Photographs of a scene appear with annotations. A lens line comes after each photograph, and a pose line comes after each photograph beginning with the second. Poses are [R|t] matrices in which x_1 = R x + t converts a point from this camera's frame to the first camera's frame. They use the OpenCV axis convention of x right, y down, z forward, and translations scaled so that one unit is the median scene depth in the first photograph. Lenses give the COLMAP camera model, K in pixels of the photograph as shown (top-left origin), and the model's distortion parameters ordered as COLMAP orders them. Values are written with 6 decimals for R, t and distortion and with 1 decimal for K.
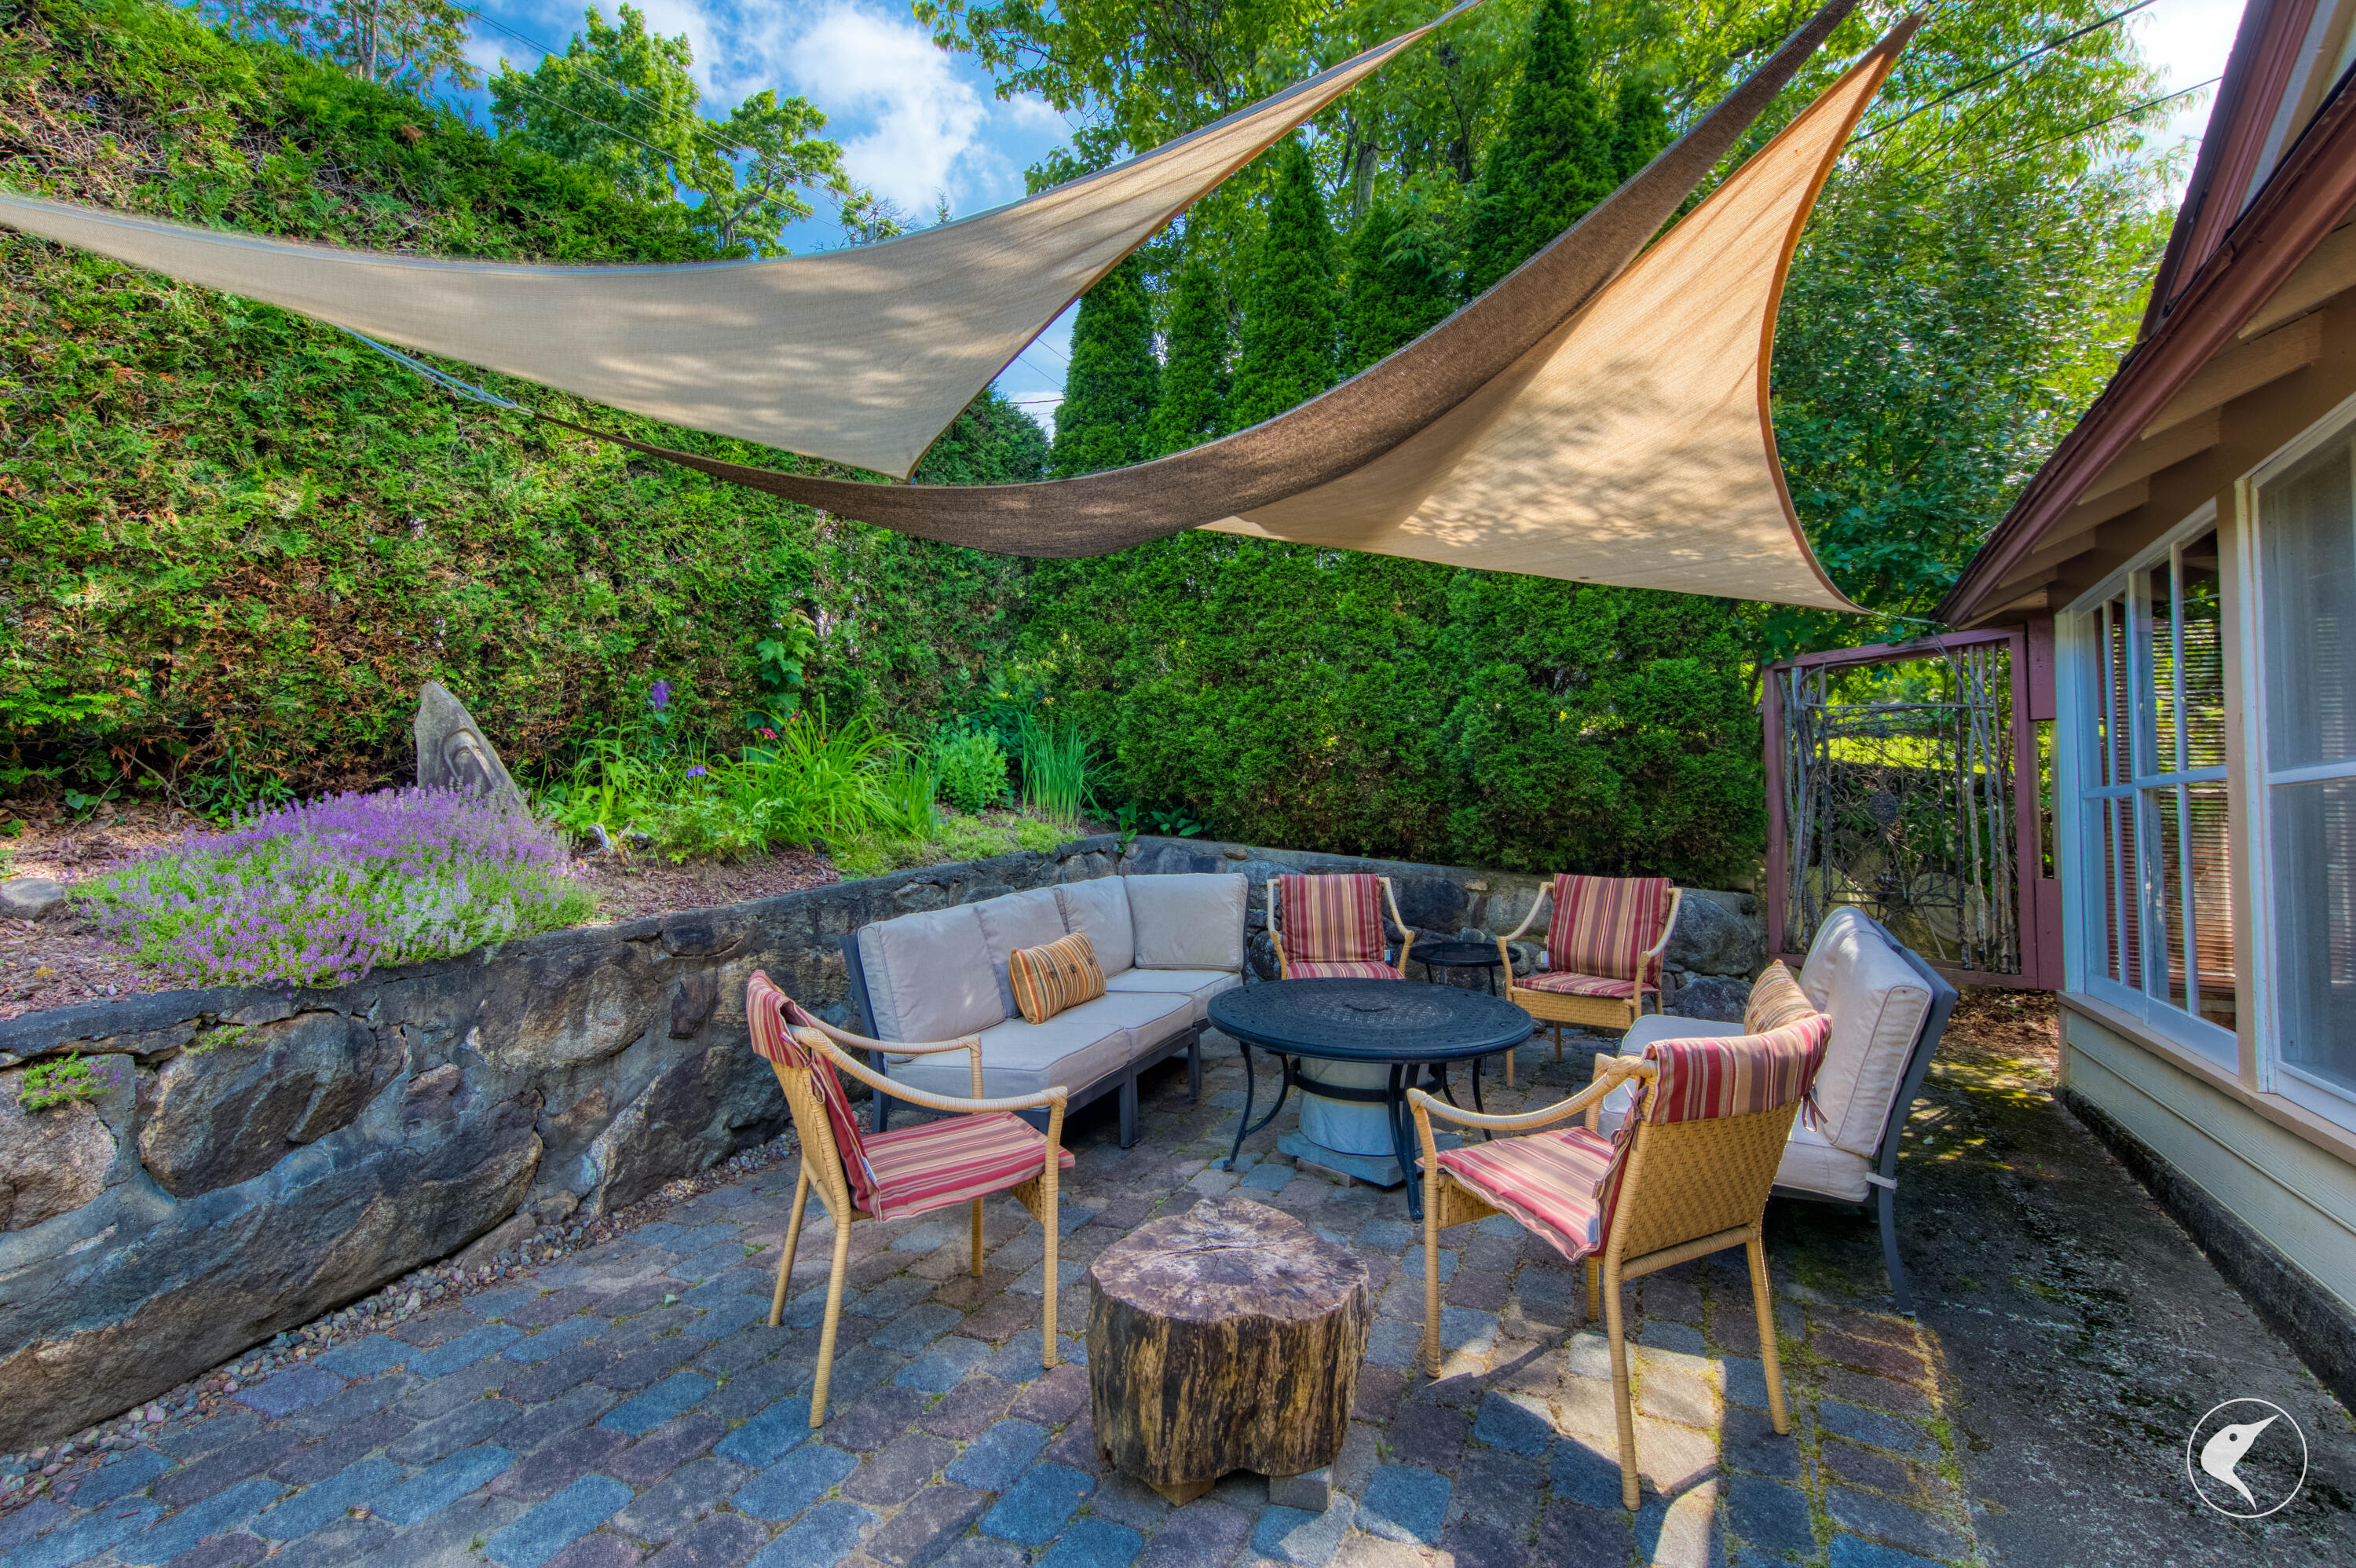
lens RADIAL K [[1085.5, 0, 1181.1], [0, 1085.5, 802.9], [0, 0, 1]] dist [-0.001860, -0.000829]
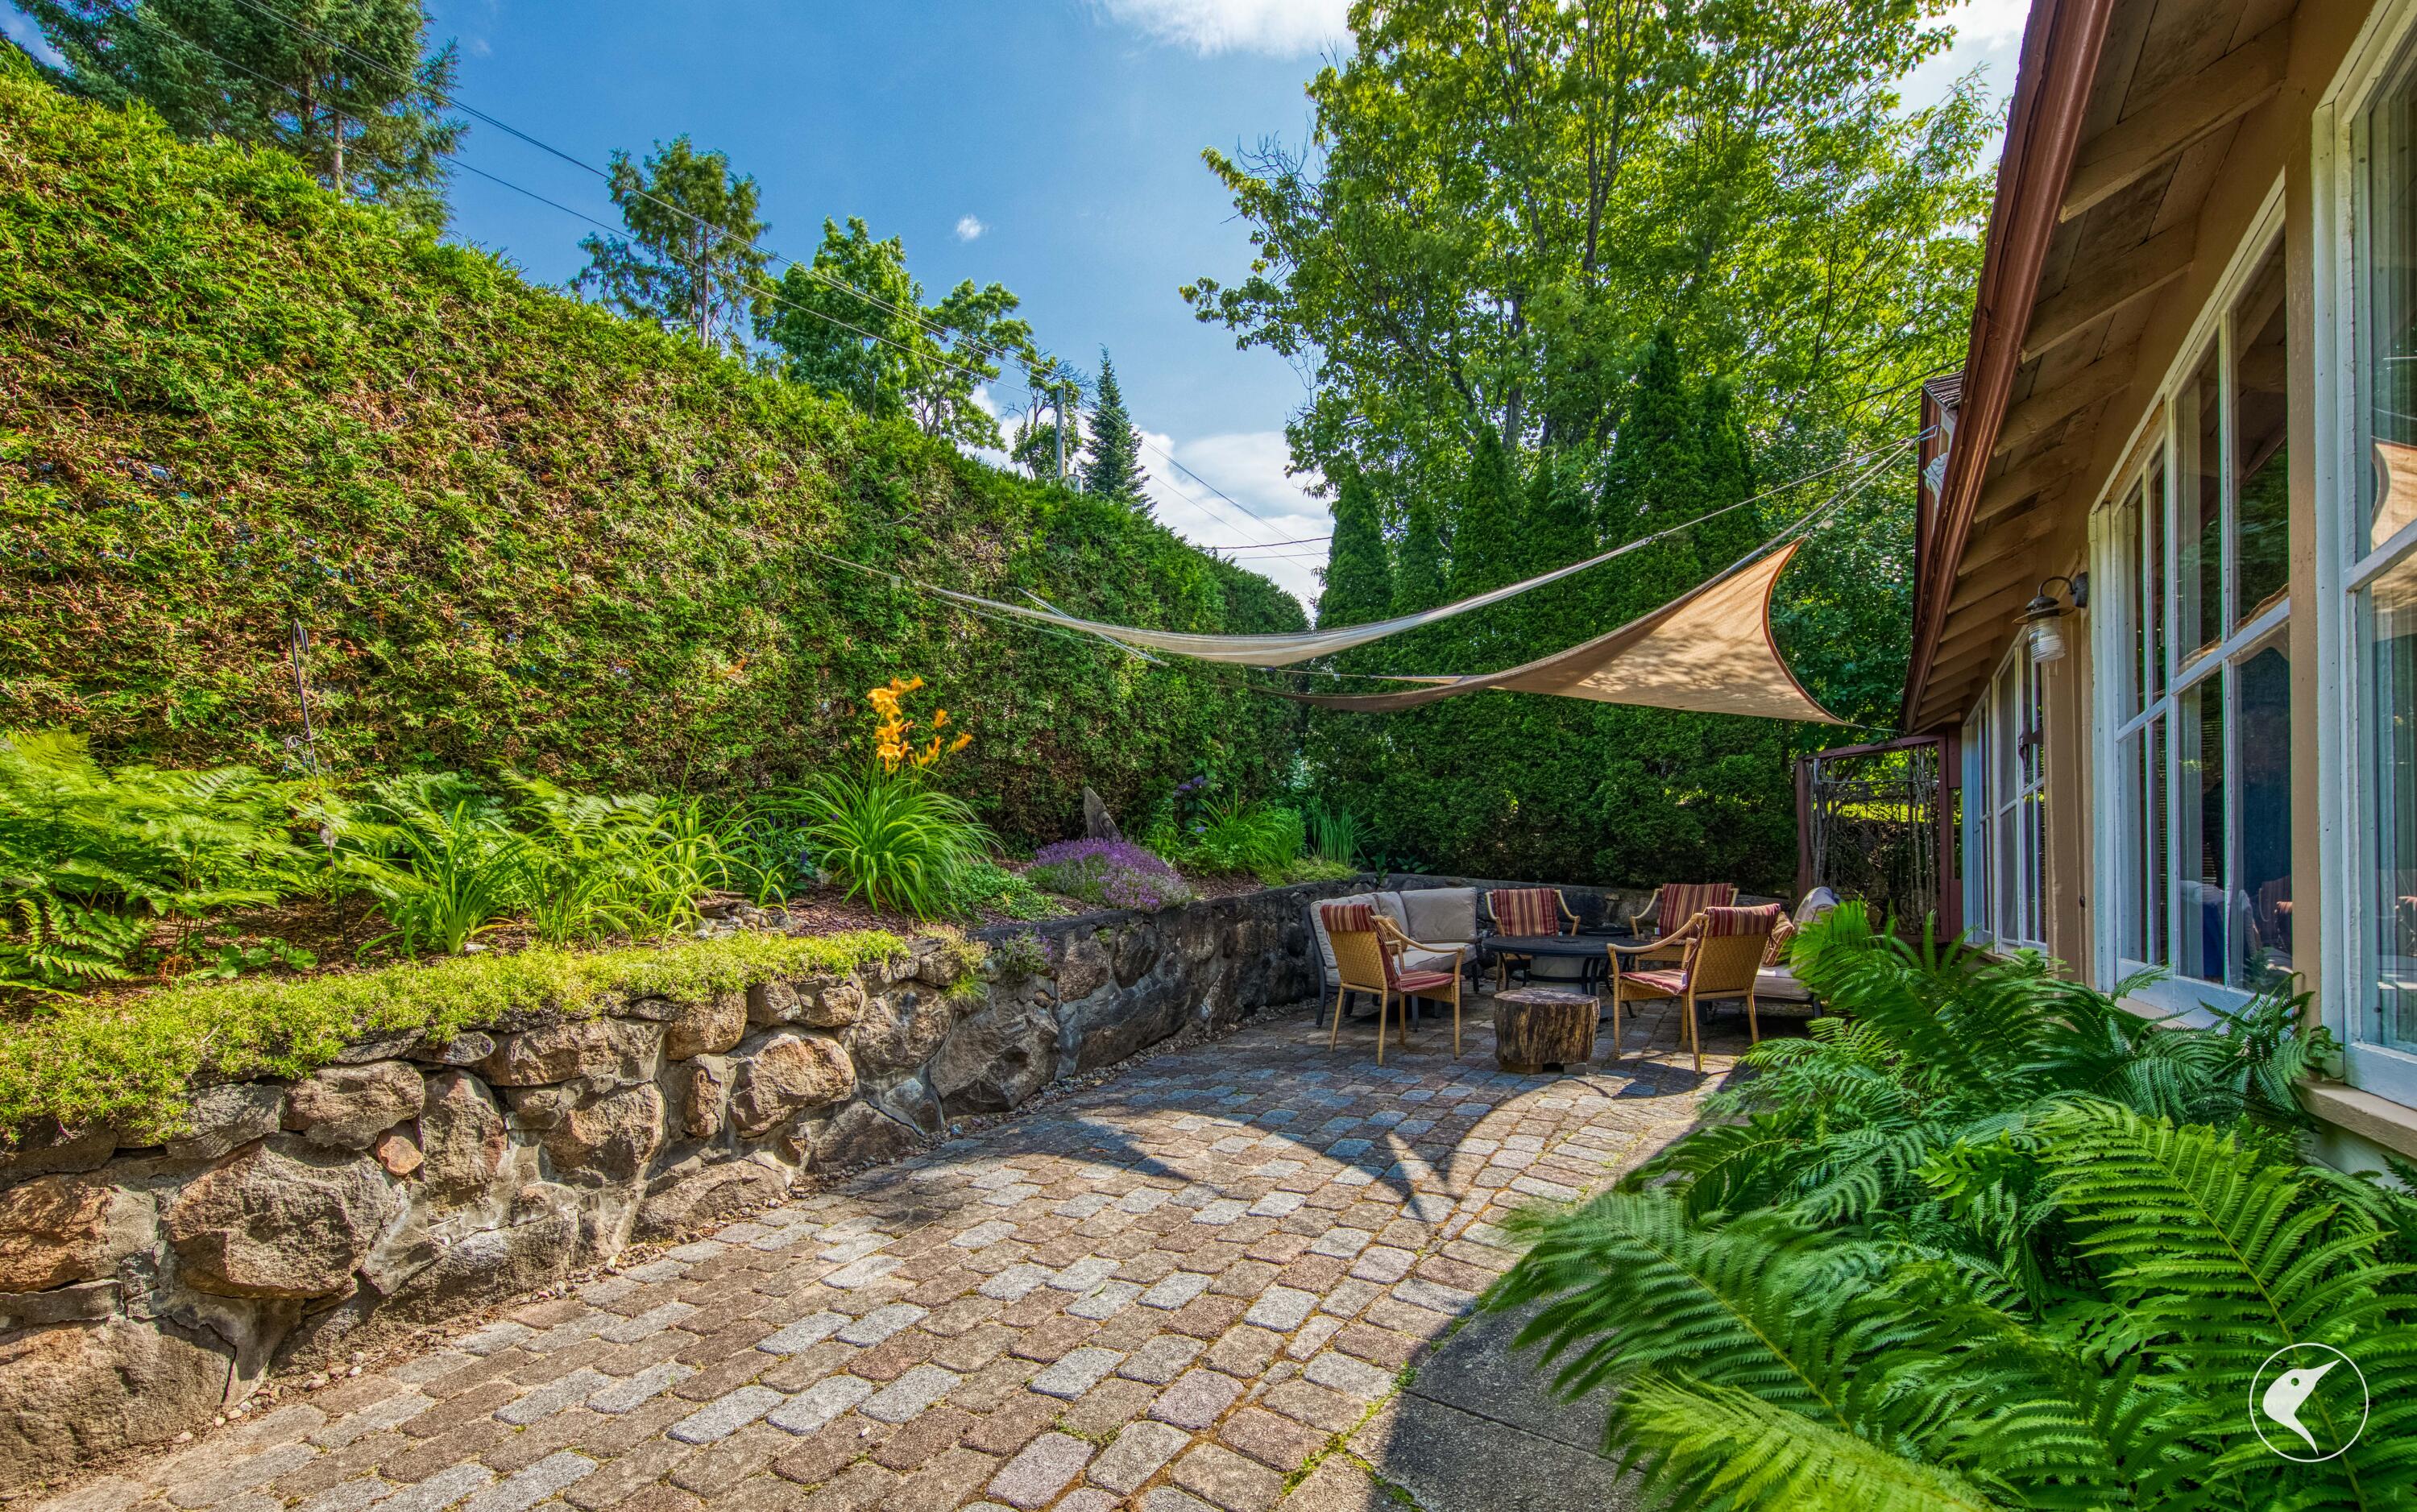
lens RADIAL K [[1052.1, 0, 1194.5], [0, 1052.1, 904.5], [0, 0, 1]] dist [0.035828, 0.000377]
pose [[0.996467, -0.019757, -0.081628, -0.134387], [0.021009, 0.999674, 0.014496, 0.032816], [0.081315, -0.016159, 0.996557, -0.372066]]
